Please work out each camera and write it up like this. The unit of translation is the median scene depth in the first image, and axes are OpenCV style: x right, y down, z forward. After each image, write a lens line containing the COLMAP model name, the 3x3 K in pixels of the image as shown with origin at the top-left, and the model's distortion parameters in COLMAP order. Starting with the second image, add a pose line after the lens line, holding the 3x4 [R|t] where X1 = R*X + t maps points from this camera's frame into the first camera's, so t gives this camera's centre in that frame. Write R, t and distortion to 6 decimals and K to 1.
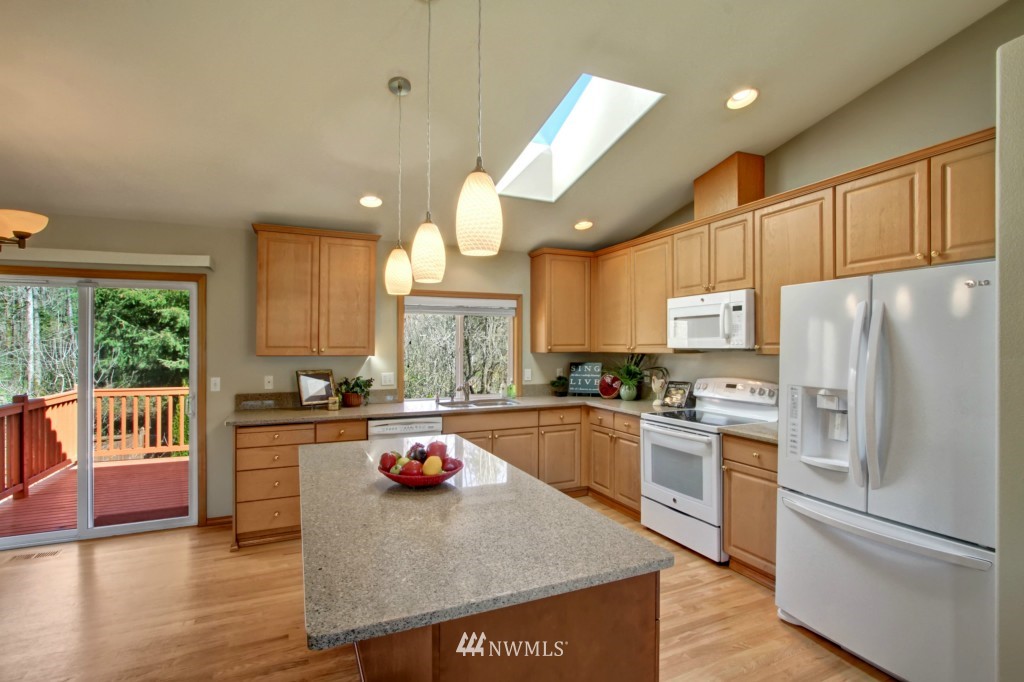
lens RADIAL K [[480.1, 0, 503.6], [0, 480.1, 346.4], [0, 0, 1]] dist [-0.003120, -0.000523]
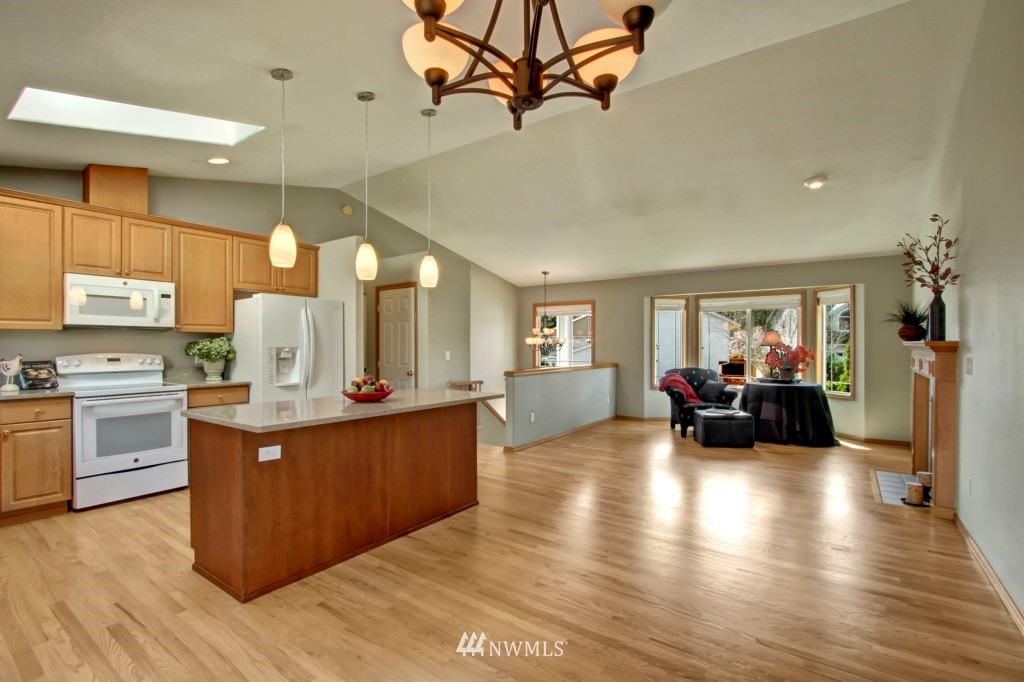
lens RADIAL K [[480.1, 0, 503.6], [0, 480.1, 346.4], [0, 0, 1]] dist [-0.003120, -0.000523]
pose [[-0.501885, -0.001574, 0.864933, -0.942283], [-0.000166, 0.999999, 0.001723, 0.046940], [-0.864934, 0.000722, -0.501884, 0.738673]]
